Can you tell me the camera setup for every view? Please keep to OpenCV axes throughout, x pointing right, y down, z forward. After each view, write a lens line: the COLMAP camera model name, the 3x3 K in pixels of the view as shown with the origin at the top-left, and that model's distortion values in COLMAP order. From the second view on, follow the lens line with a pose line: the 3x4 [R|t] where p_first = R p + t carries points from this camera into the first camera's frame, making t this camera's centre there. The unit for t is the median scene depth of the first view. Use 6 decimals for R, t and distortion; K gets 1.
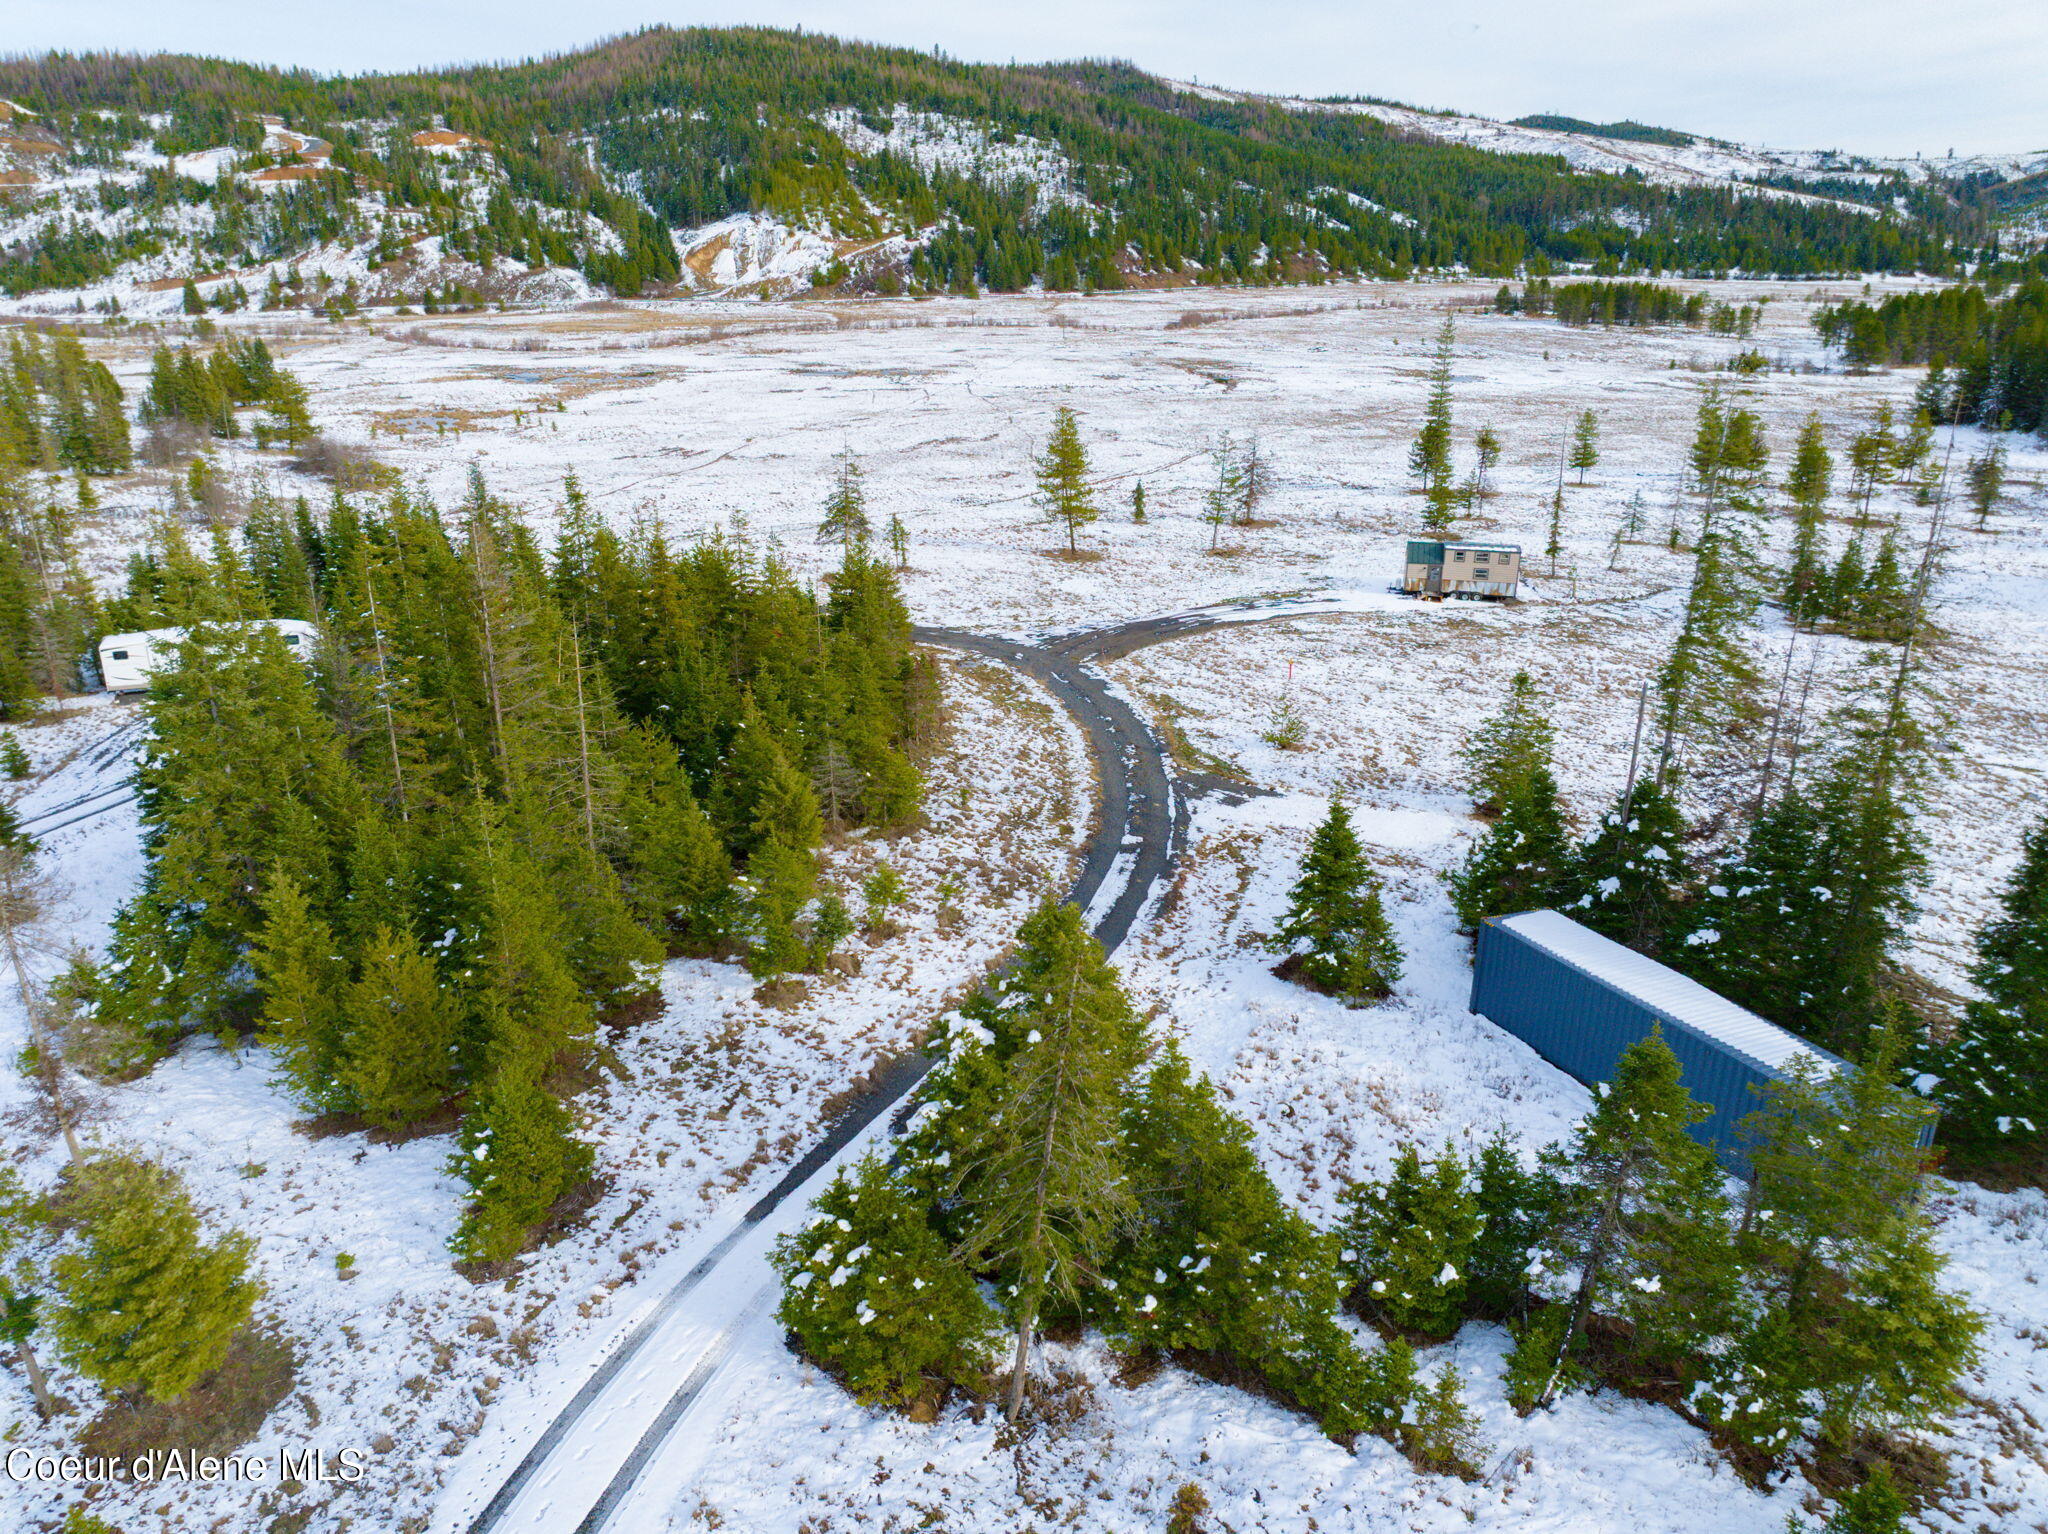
lens RADIAL K [[1449.3, 0, 1024.0], [0, 1449.3, 767.0], [0, 0, 1]] dist [-0.060982, 0.034578]
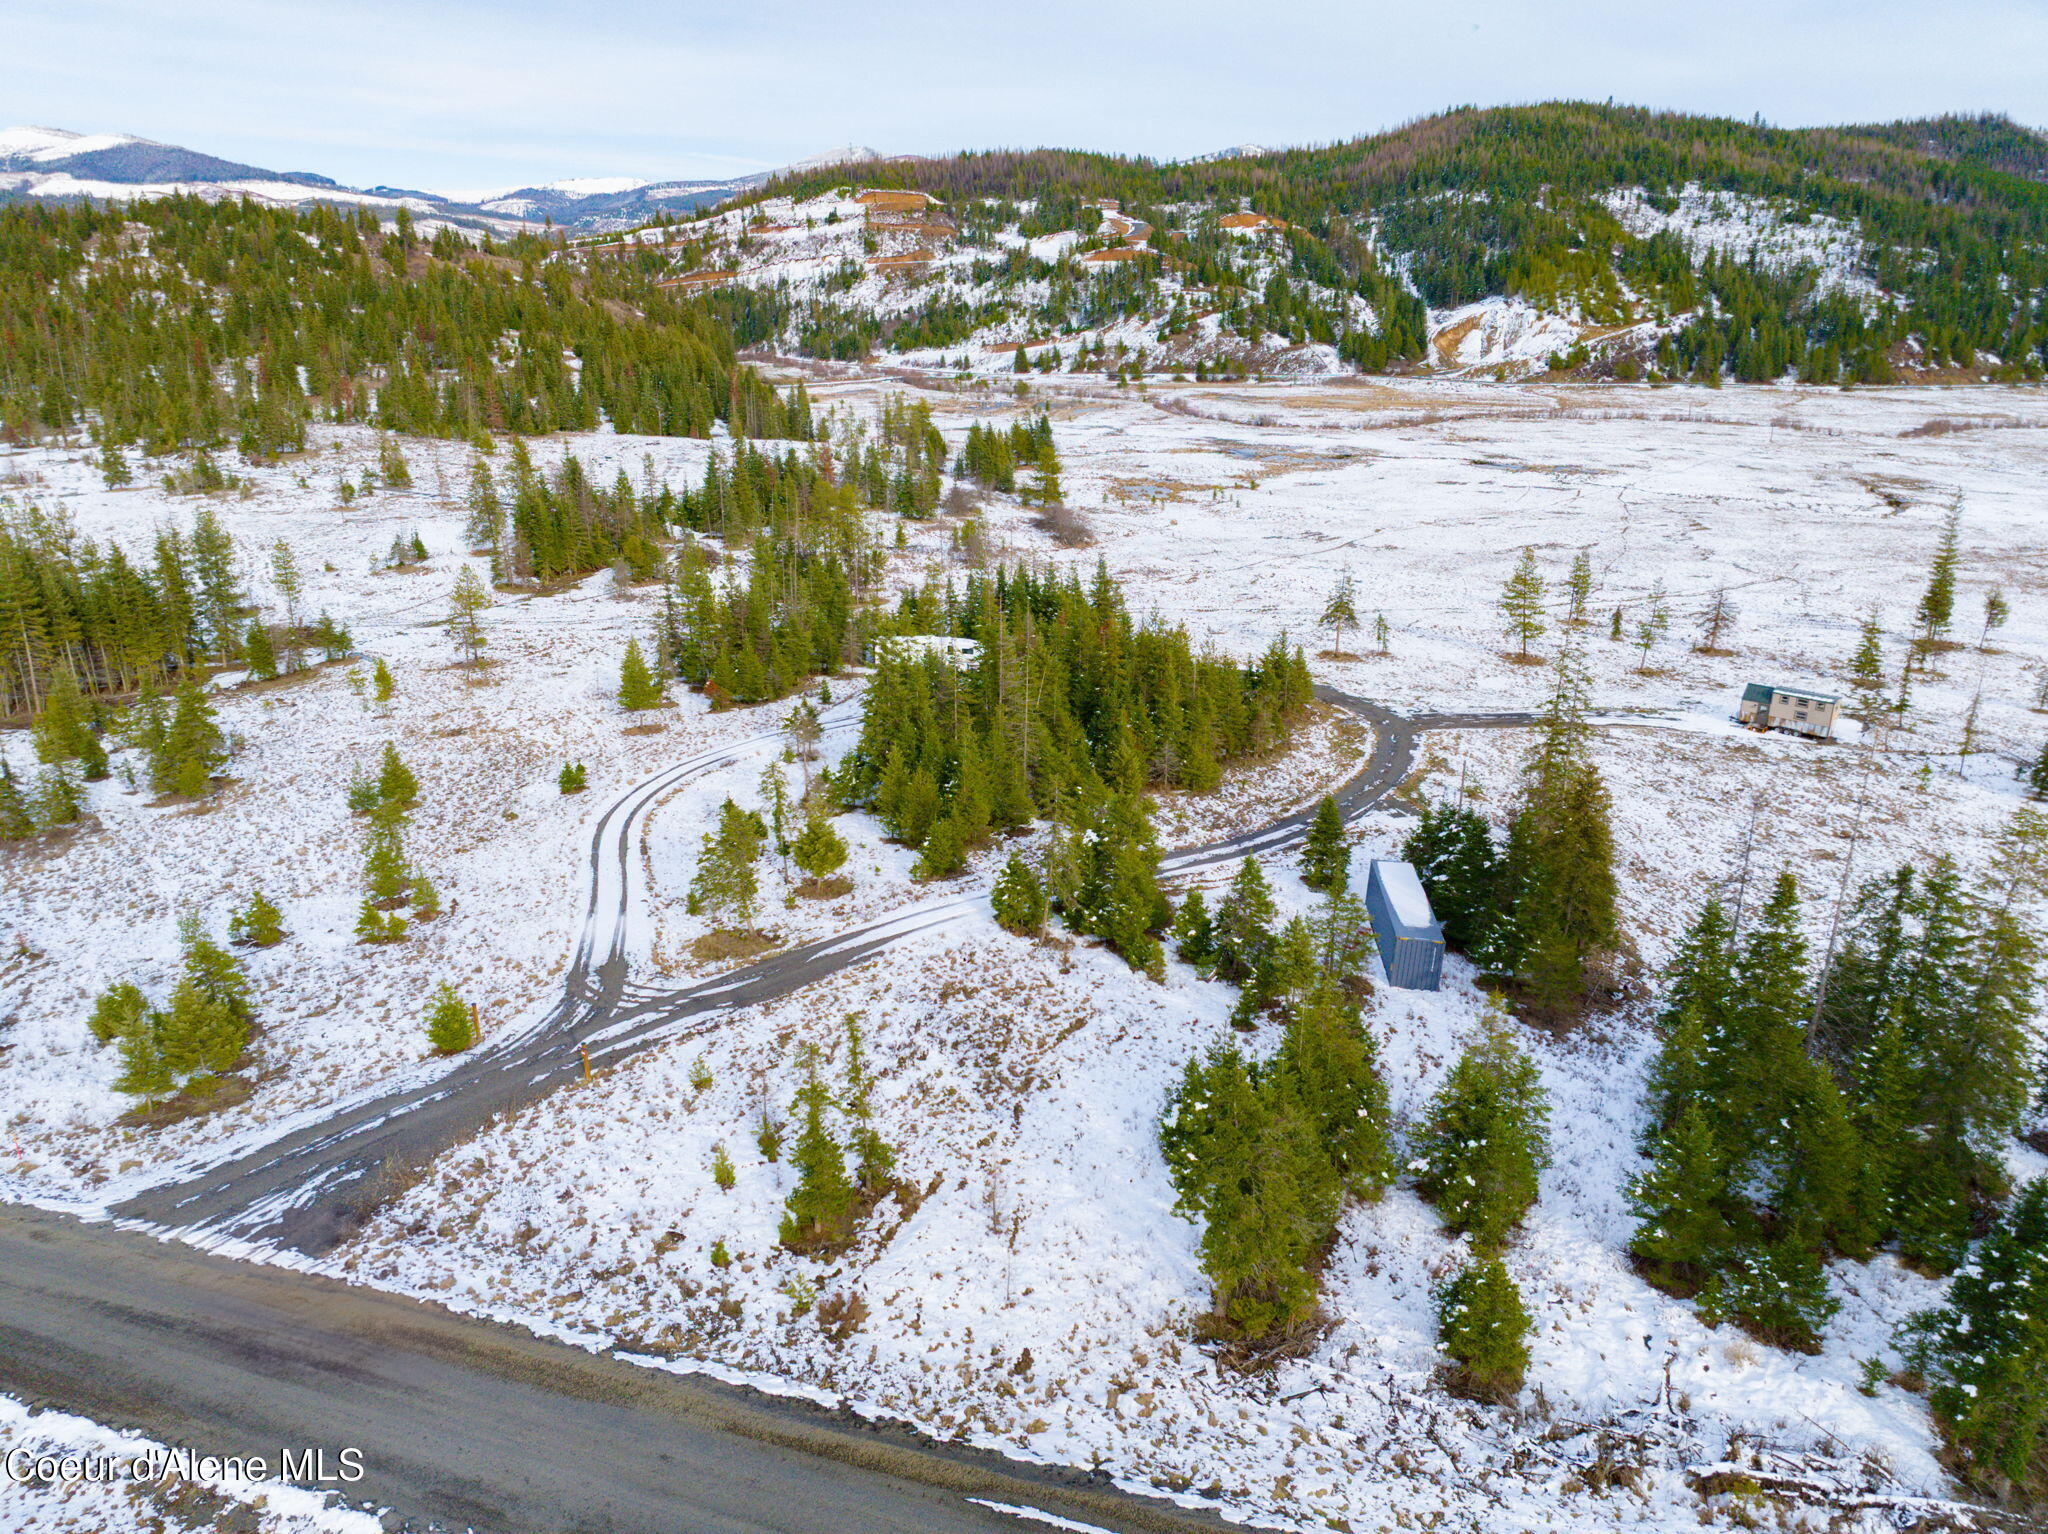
lens RADIAL K [[1443.1, 0, 1024.0], [0, 1443.1, 767.0], [0, 0, 1]] dist [-0.024417, -0.027273]
pose [[0.868131, 0.160168, -0.469781, 0.055305], [-0.174640, 0.984547, 0.012949, 0.002269], [0.464596, 0.070801, 0.882688, -0.072243]]
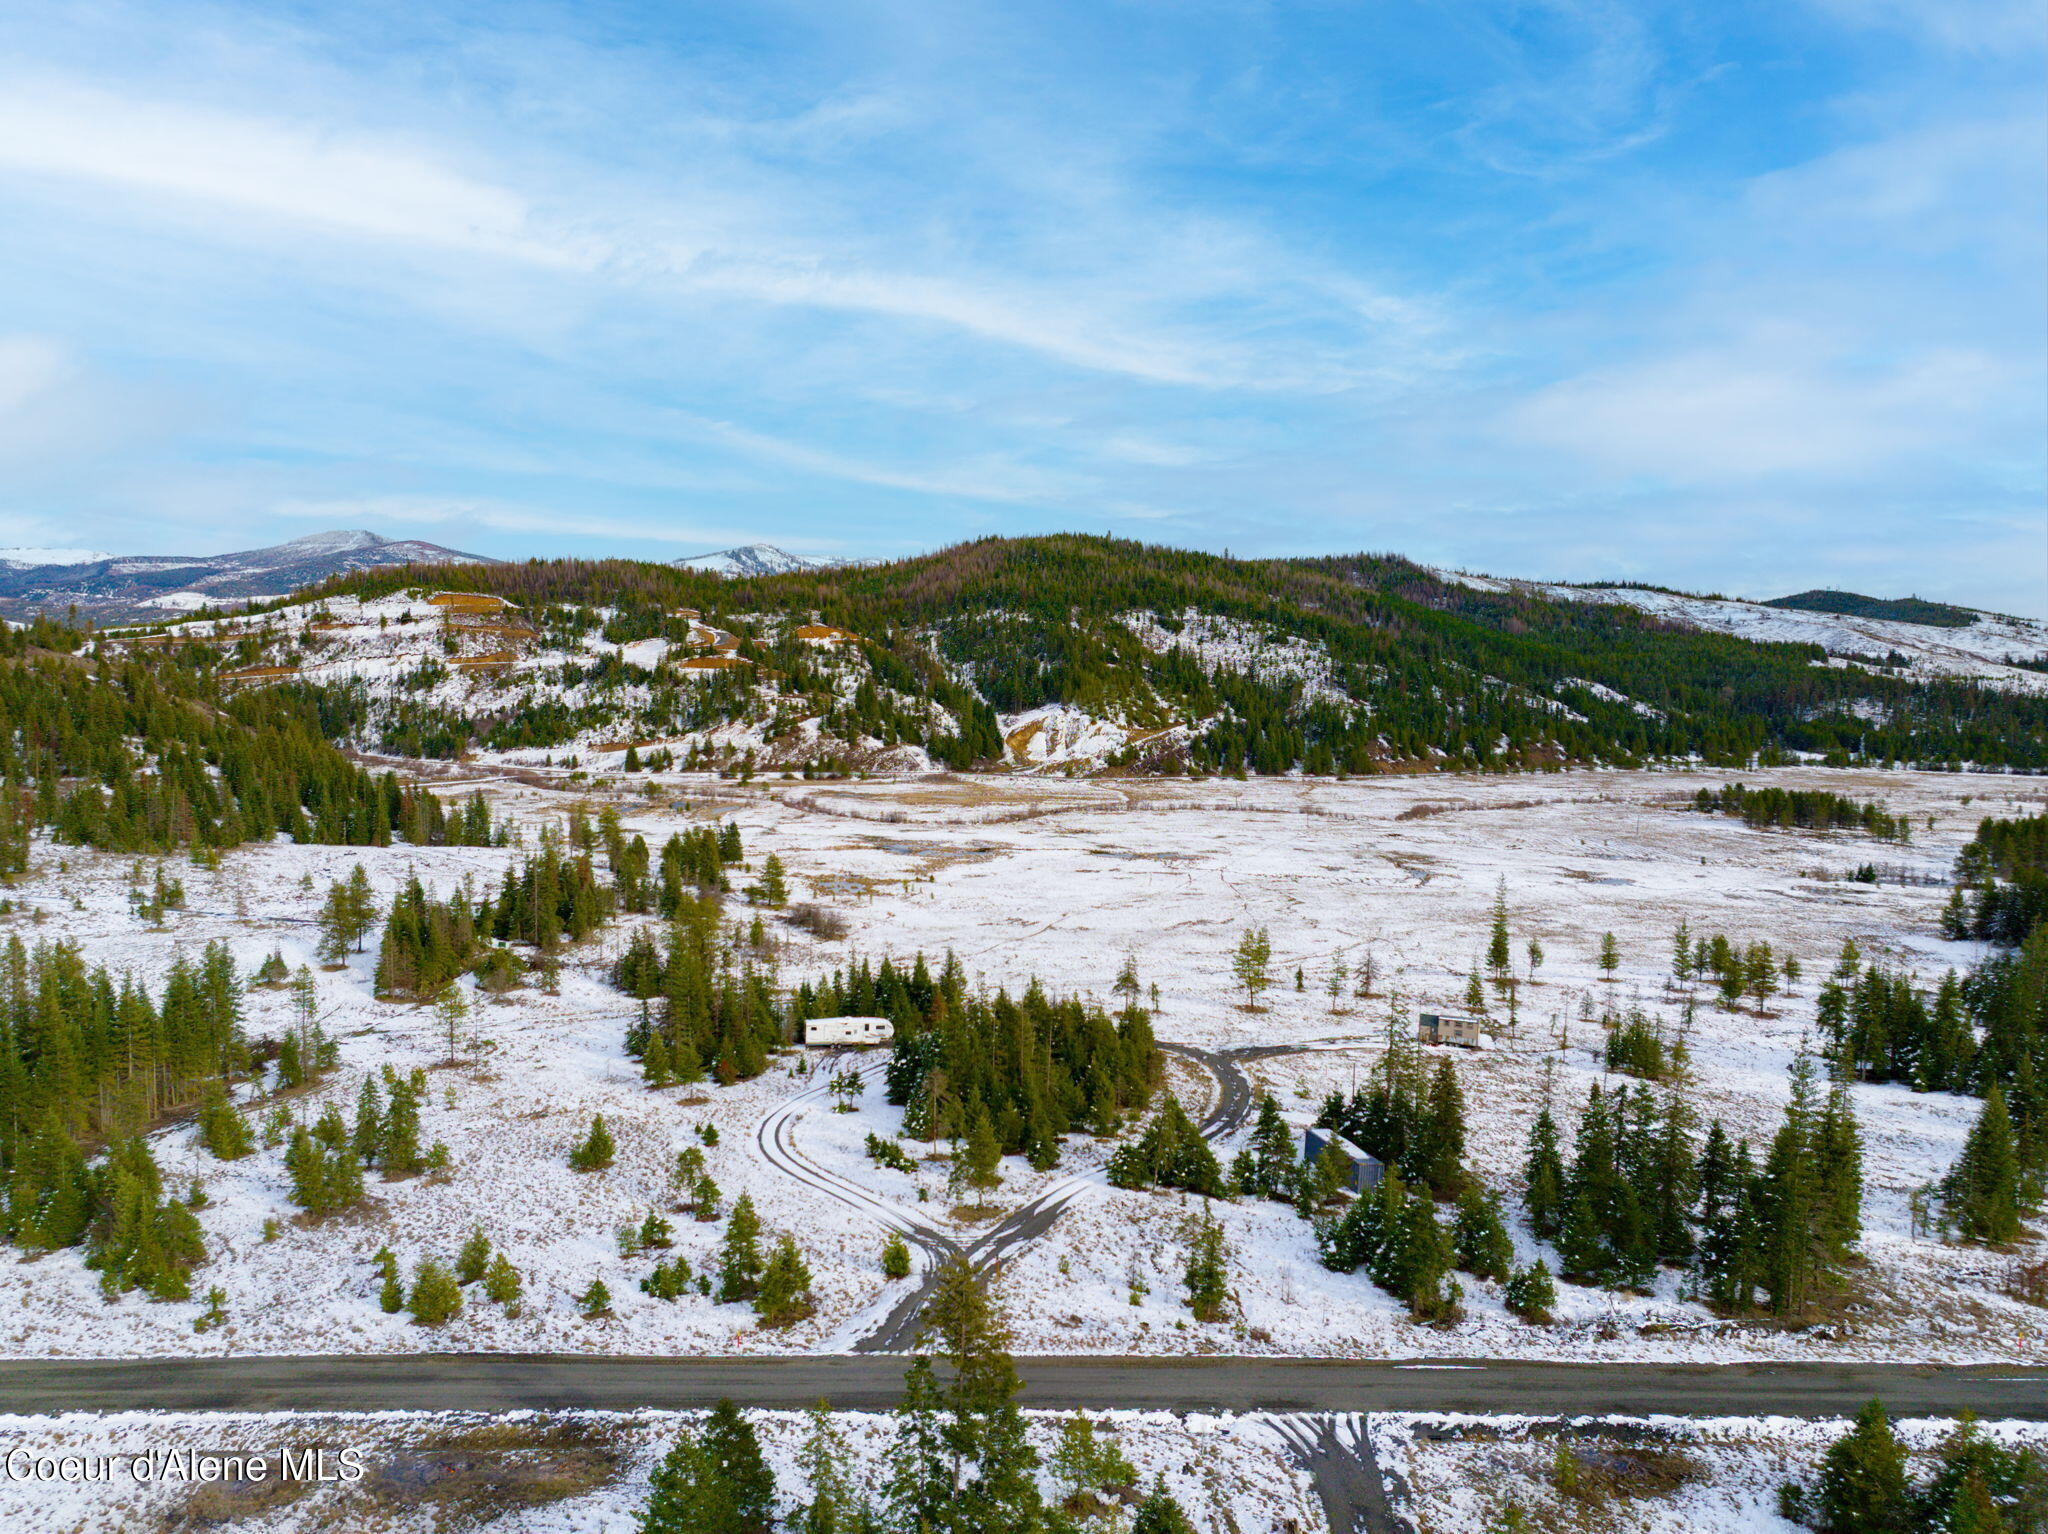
lens RADIAL K [[1470.5, 0, 1024.0], [0, 1470.5, 767.0], [0, 0, 1]] dist [-0.005893, -0.072851]
pose [[0.981133, 0.030034, -0.190985, 0.019708], [-0.084023, 0.955930, -0.281316, 0.021224], [0.174119, 0.292055, 0.940418, -0.175978]]
